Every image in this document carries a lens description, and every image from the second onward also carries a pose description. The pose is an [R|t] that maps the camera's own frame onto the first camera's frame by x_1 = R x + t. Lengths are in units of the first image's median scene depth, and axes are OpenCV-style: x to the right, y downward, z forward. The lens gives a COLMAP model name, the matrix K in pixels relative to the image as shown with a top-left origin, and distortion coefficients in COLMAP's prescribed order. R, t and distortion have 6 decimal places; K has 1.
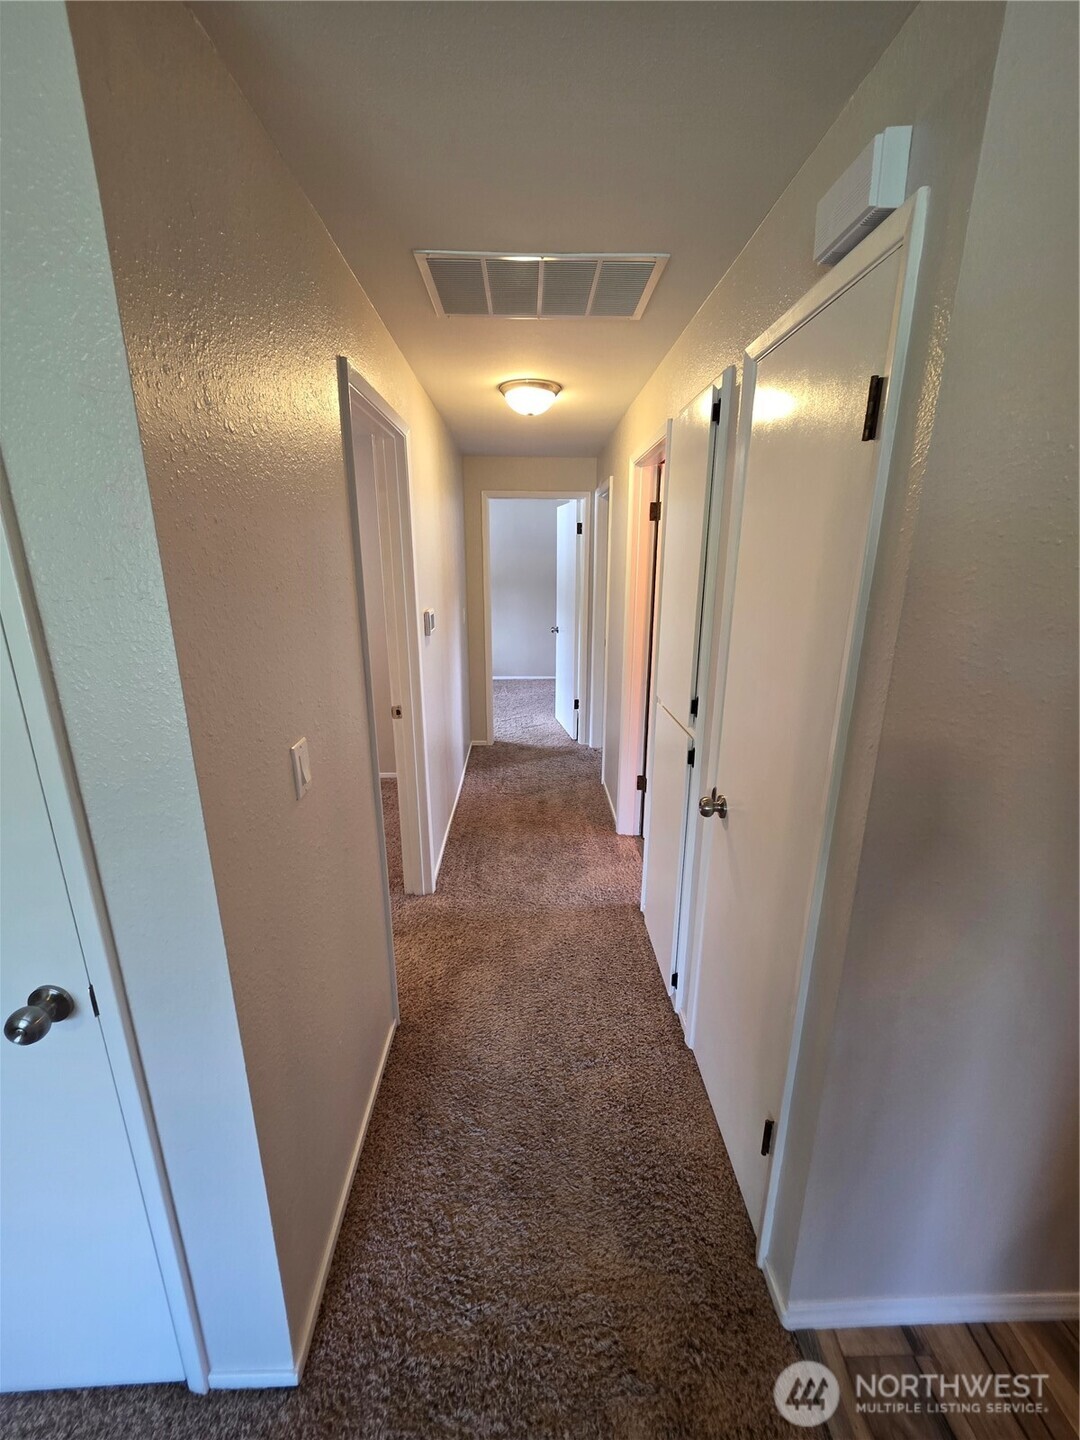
lens RADIAL K [[576.8, 0, 538.7], [0, 576.8, 718.3], [0, 0, 1]] dist [0.003995, -0.000141]
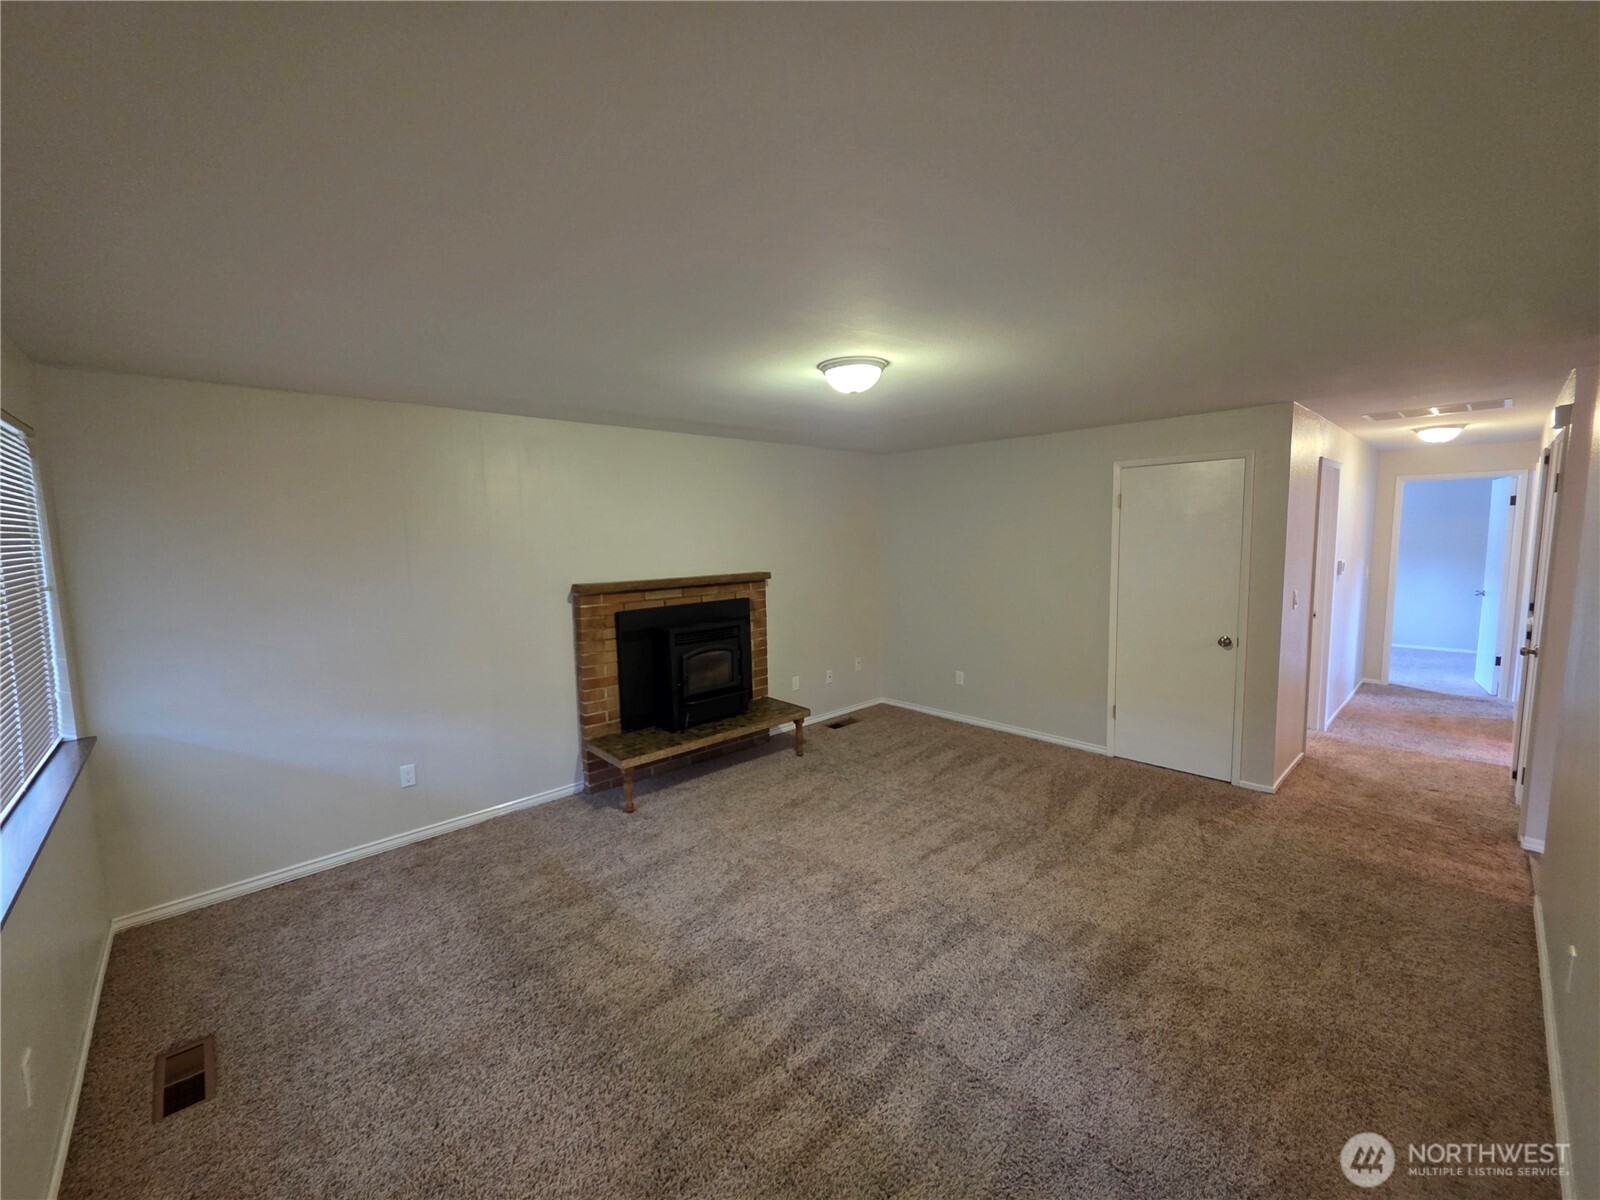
lens RADIAL K [[640.8, 0, 795.8], [0, 640.8, 593.9], [0, 0, 1]] dist [0.003995, -0.000141]
pose [[0.662633, 0.063381, -0.746257, 0.147846], [-0.187939, 0.978602, -0.083765, 0.339431], [0.724980, 0.195756, 0.660366, -1.278118]]
